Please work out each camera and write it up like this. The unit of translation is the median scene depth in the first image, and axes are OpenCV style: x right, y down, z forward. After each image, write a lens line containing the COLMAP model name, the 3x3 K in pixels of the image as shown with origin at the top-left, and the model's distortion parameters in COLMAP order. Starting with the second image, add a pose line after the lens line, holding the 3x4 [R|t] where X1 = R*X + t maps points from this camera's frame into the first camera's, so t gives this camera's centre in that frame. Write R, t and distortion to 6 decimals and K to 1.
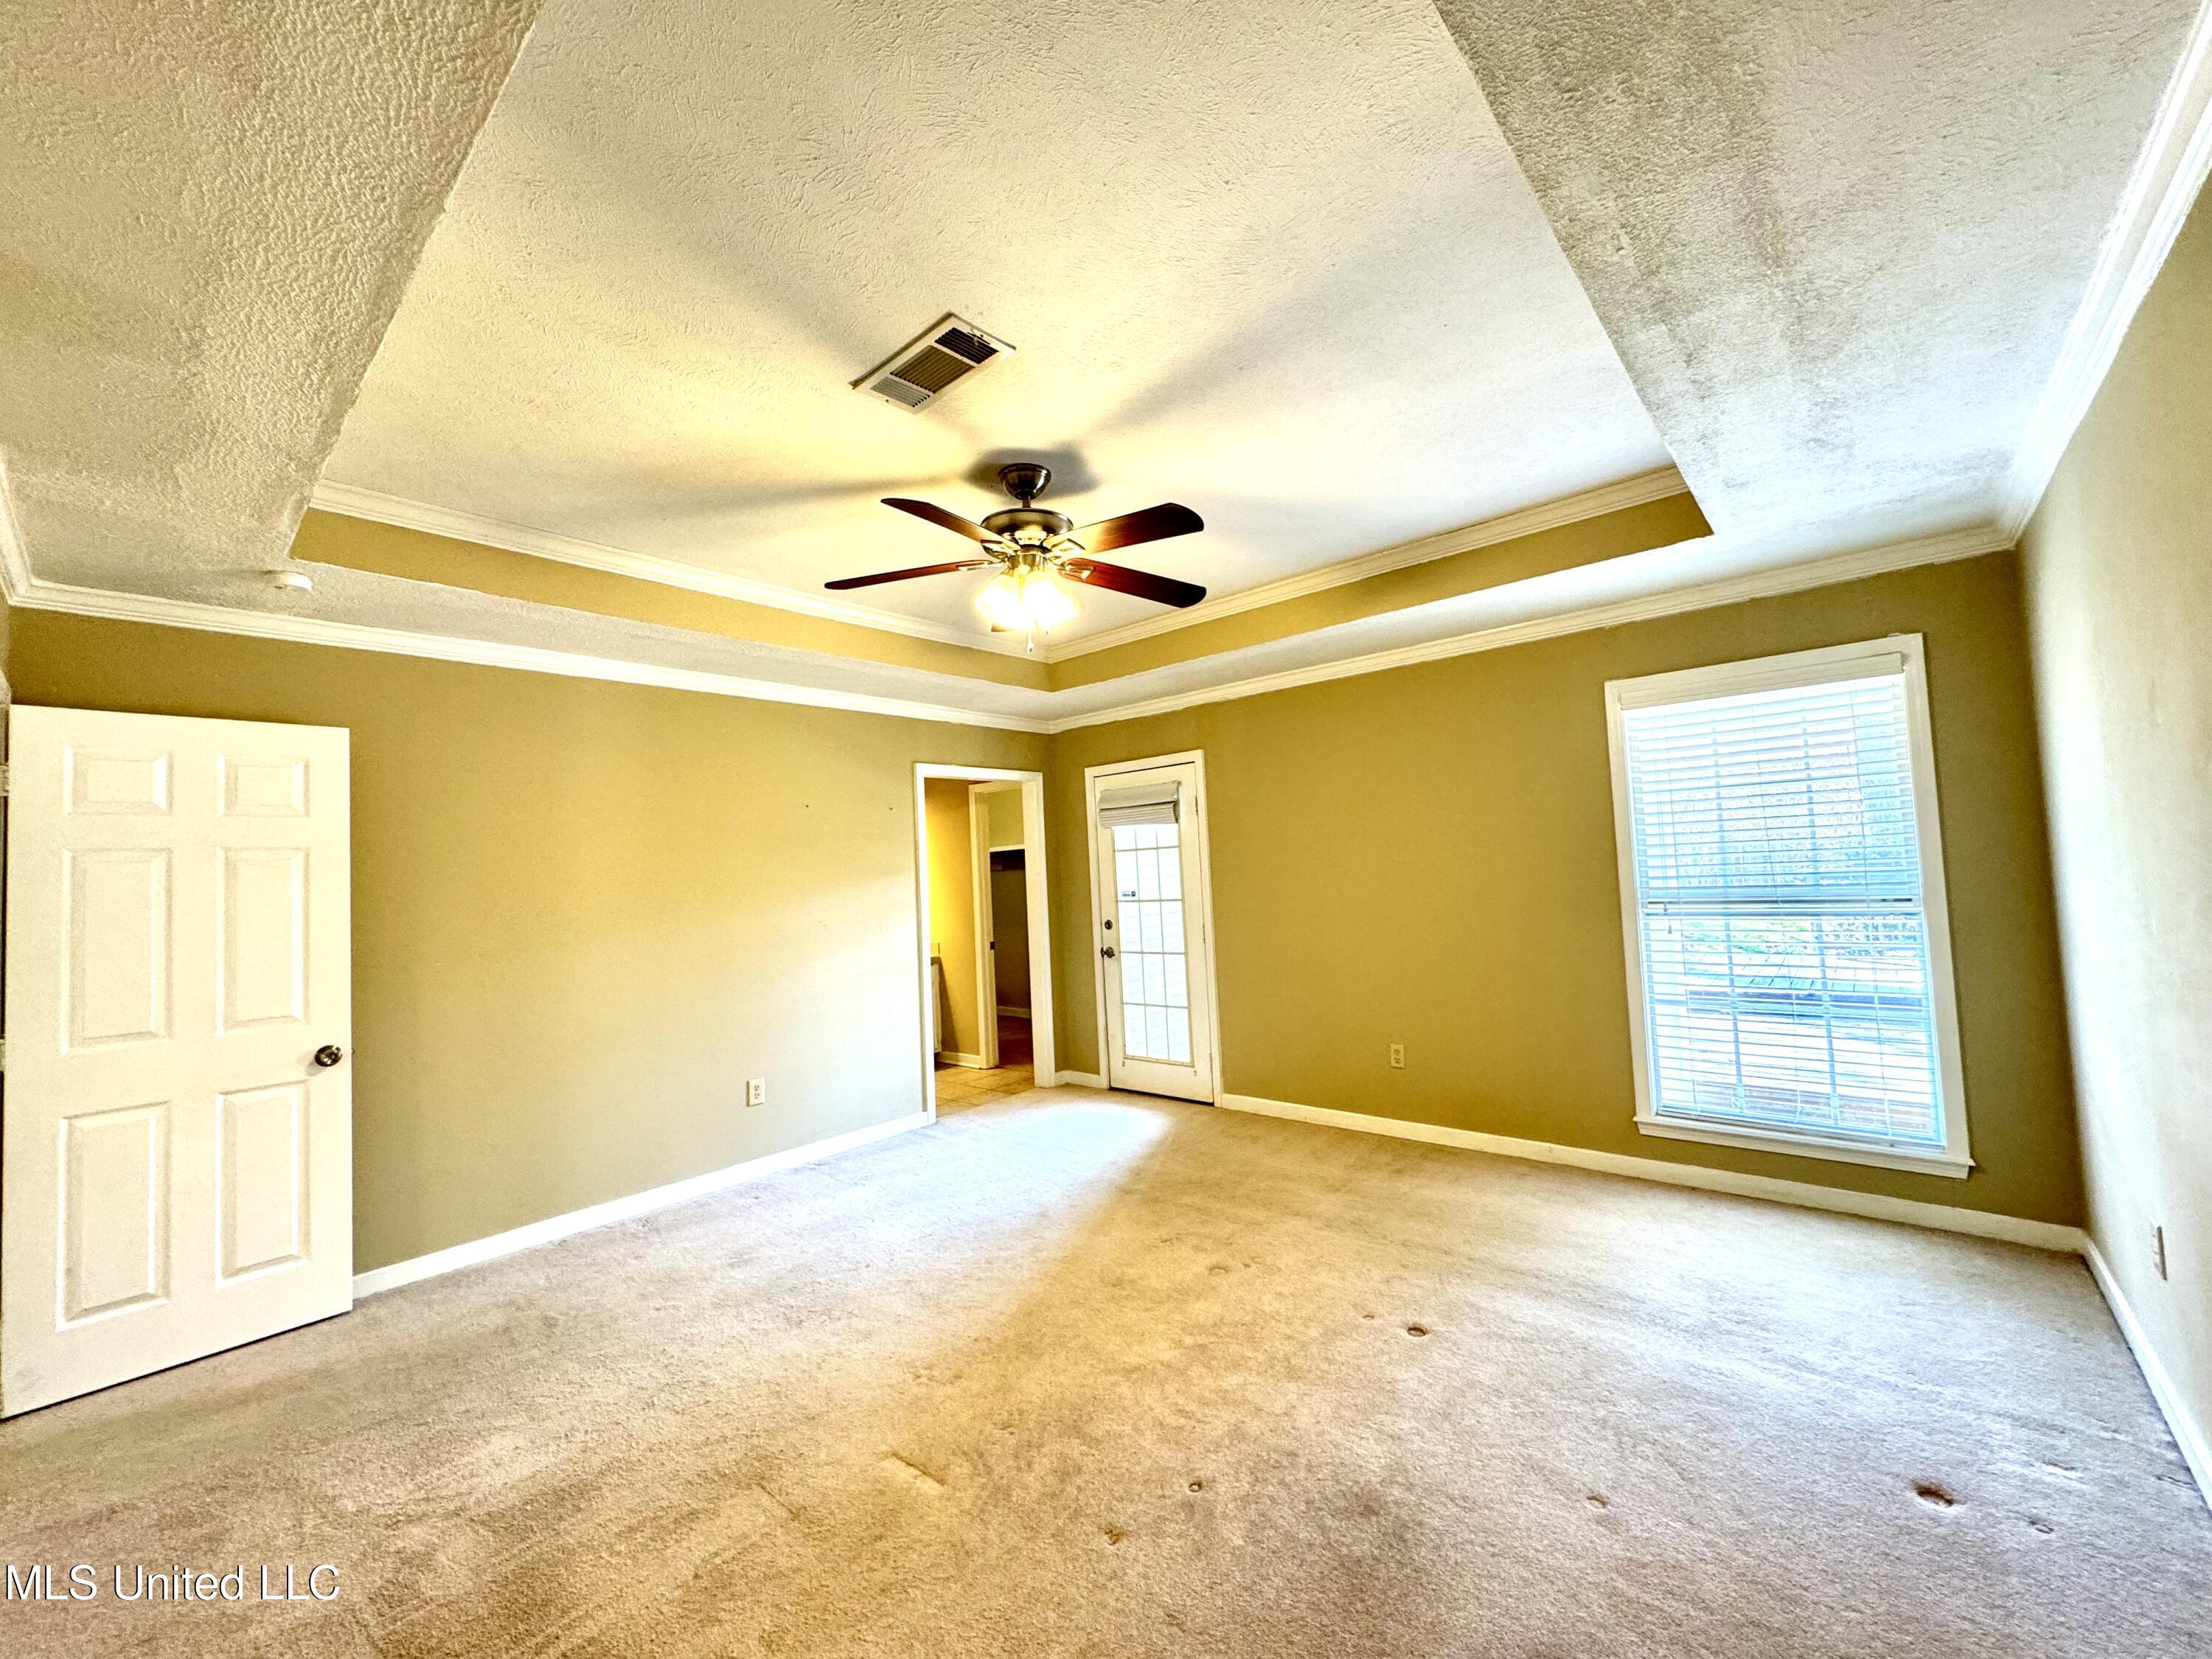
lens RADIAL K [[879.3, 0, 1104.0], [0, 879.3, 831.9], [0, 0, 1]] dist [-0.005711, 0.000994]
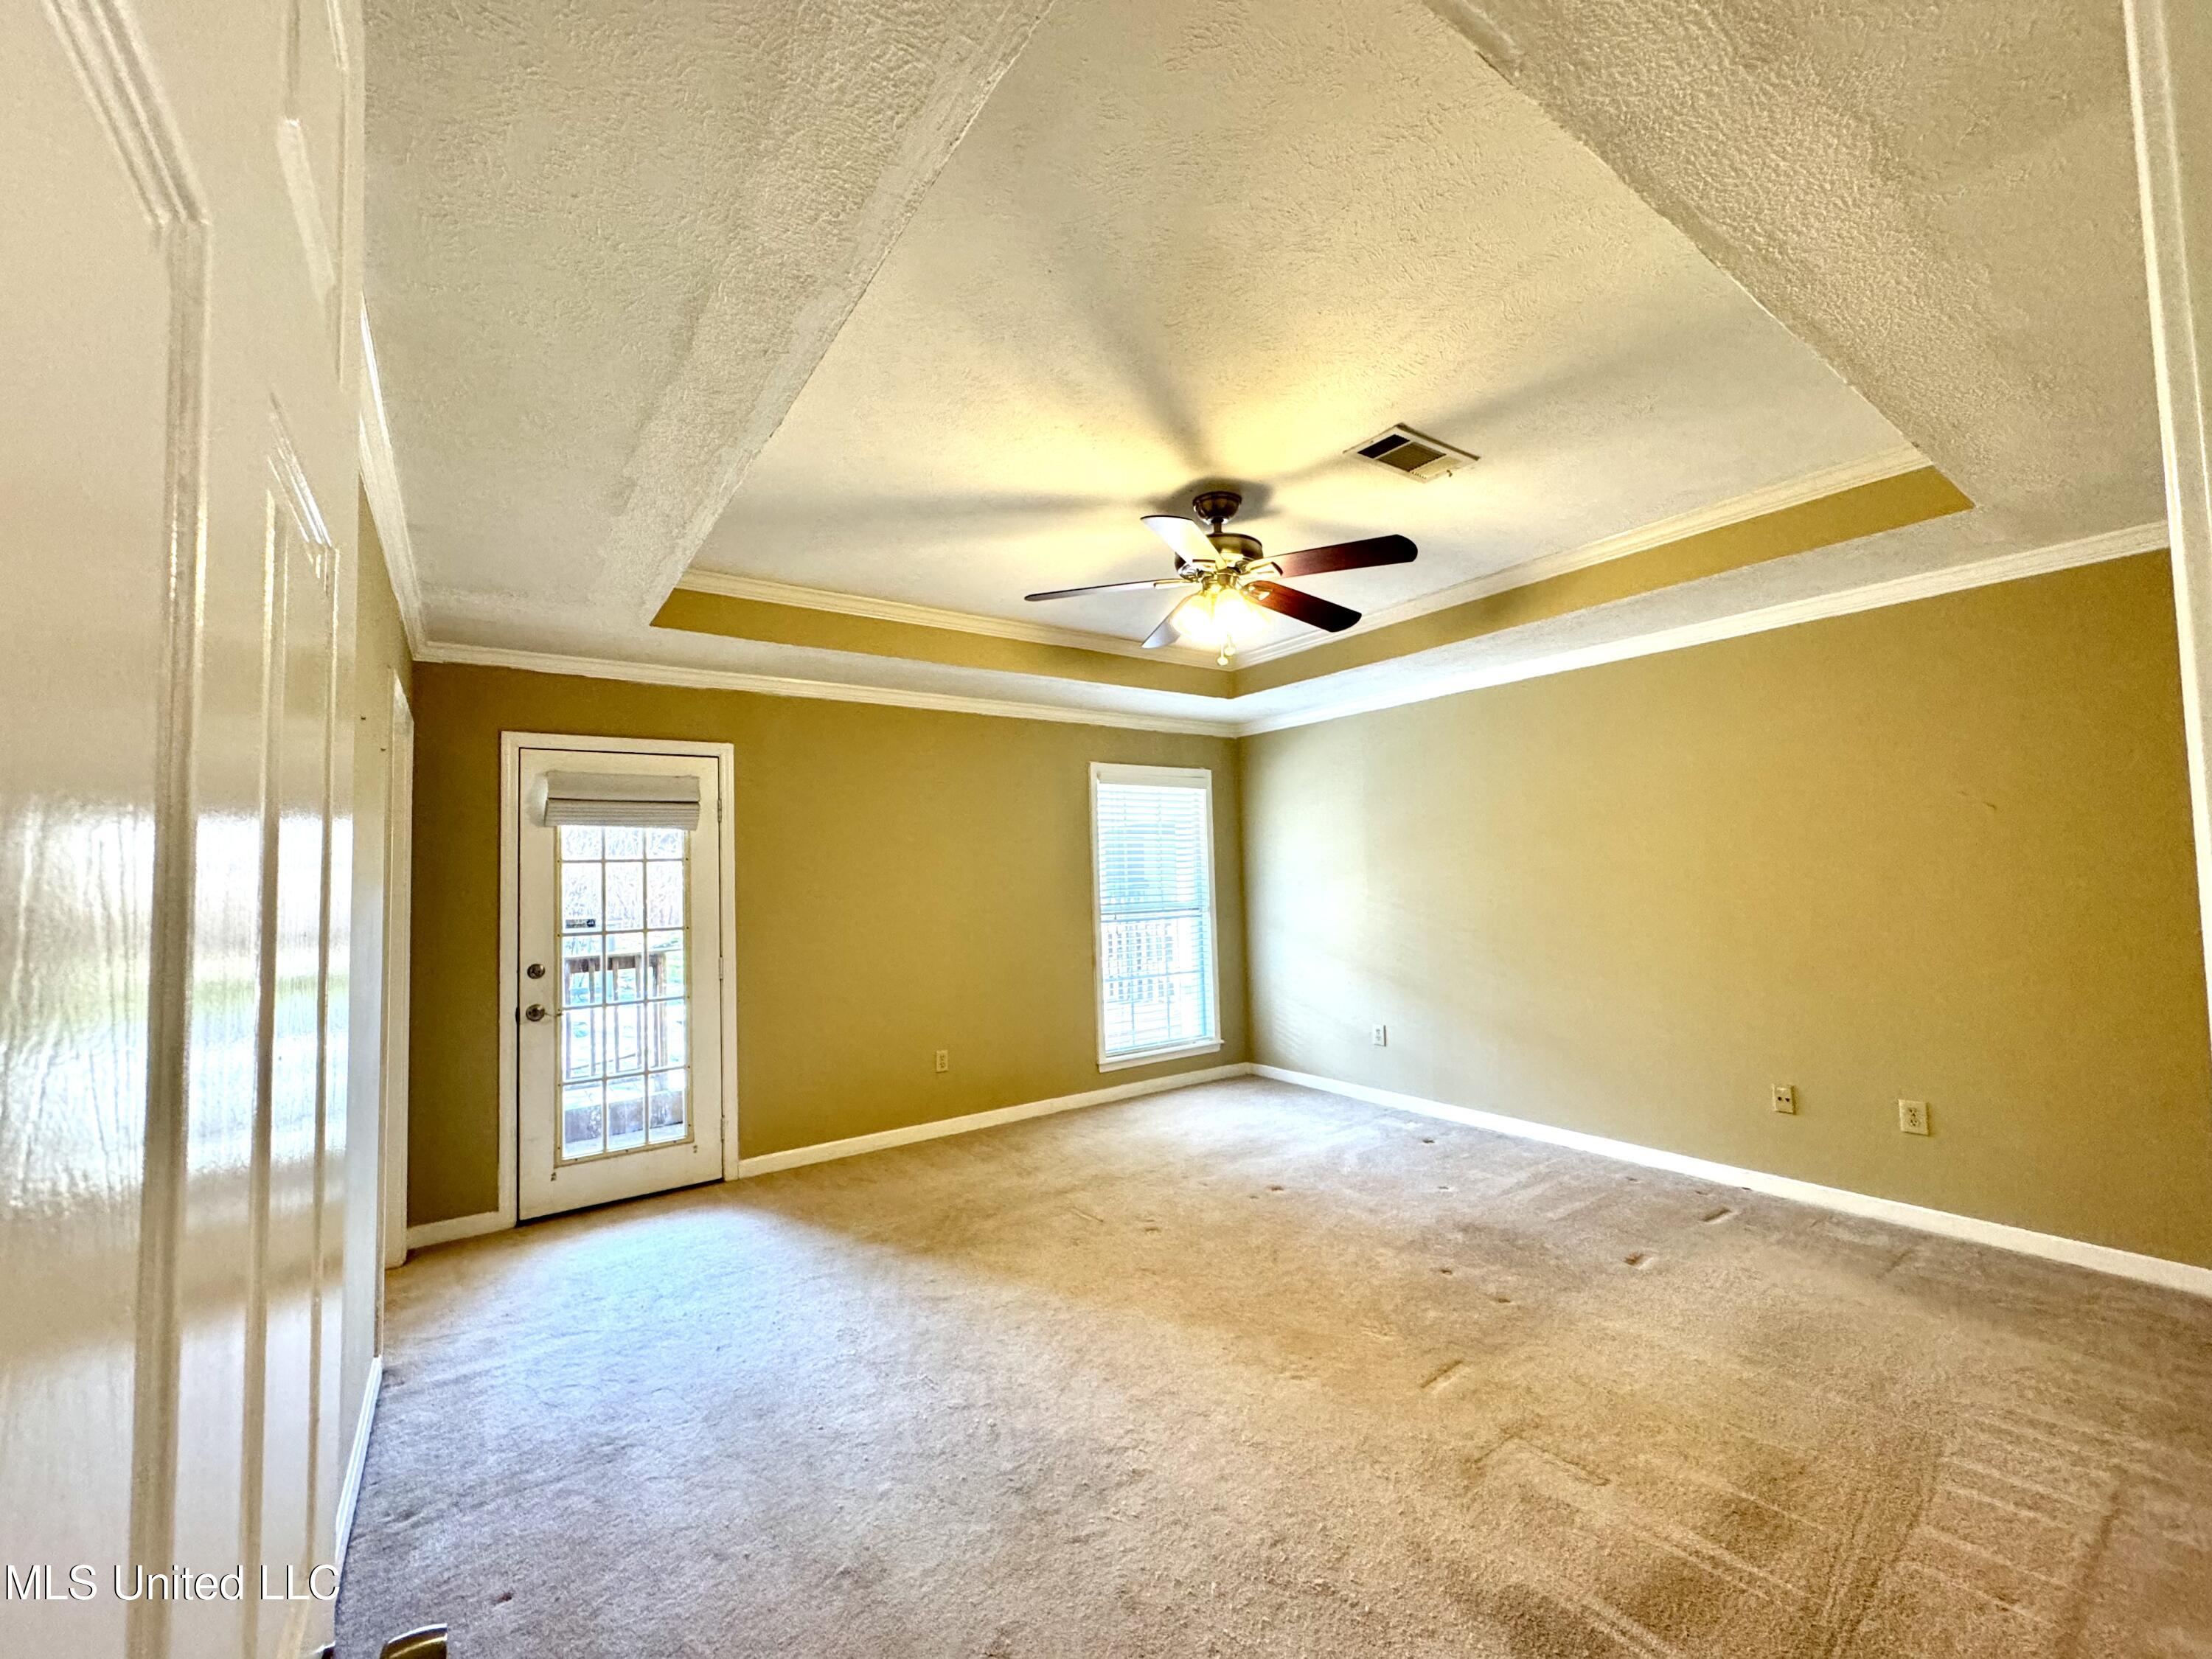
lens RADIAL K [[879.3, 0, 1102.6], [0, 879.3, 826.5], [0, 0, 1]] dist [-0.005711, 0.000994]
pose [[0.236235, 0.096365, 0.966906, -0.748595], [-0.026103, 0.995341, -0.092822, 0.064302], [-0.971345, -0.003312, 0.237650, 0.580114]]
